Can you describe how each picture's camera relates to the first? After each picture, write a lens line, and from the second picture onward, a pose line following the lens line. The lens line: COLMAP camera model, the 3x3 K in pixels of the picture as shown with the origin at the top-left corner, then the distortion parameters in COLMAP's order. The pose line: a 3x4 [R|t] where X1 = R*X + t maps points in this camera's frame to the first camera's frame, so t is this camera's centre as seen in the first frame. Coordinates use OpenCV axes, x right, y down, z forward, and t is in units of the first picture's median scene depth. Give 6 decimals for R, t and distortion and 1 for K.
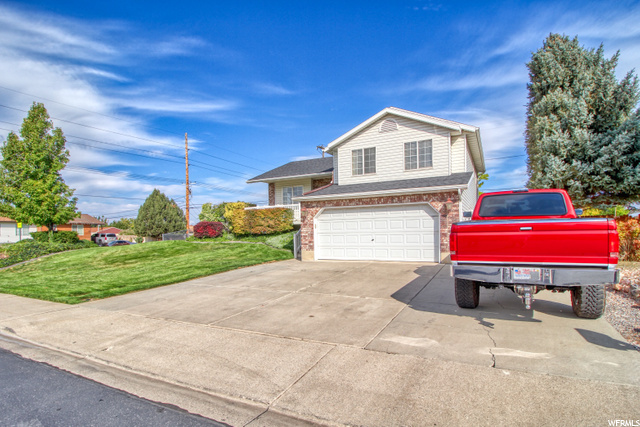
lens RADIAL K [[333.2, 0, 323.0], [0, 333.2, 231.1], [0, 0, 1]] dist [-0.003281, -0.000737]
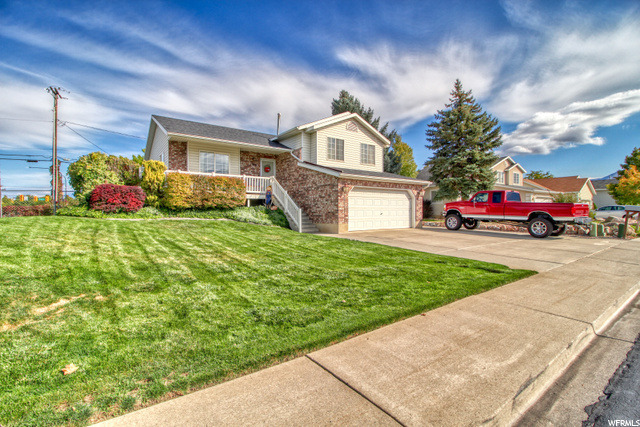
lens RADIAL K [[302.9, 0, 320.0], [0, 302.9, 213.5], [0, 0, 1]] dist [-0.003771, -0.001627]
pose [[0.449008, 0.011596, 0.893452, -0.891661], [-0.009316, 0.999922, -0.008296, 0.031570], [-0.893479, -0.004598, 0.449081, 0.575029]]
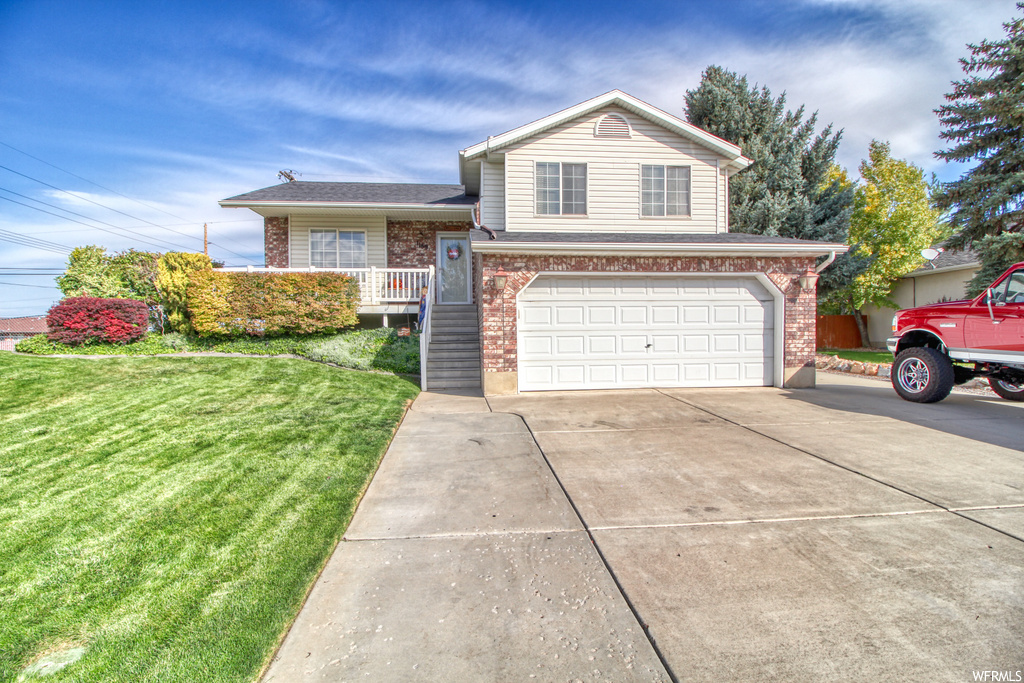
lens RADIAL K [[484.6, 0, 512.0], [0, 484.6, 341.5], [0, 0, 1]] dist [-0.003771, -0.001627]
pose [[0.842166, 0.003672, 0.539206, -0.337273], [-0.008065, 0.999951, 0.005786, 0.015421], [-0.539159, -0.009221, 0.842154, 0.439708]]
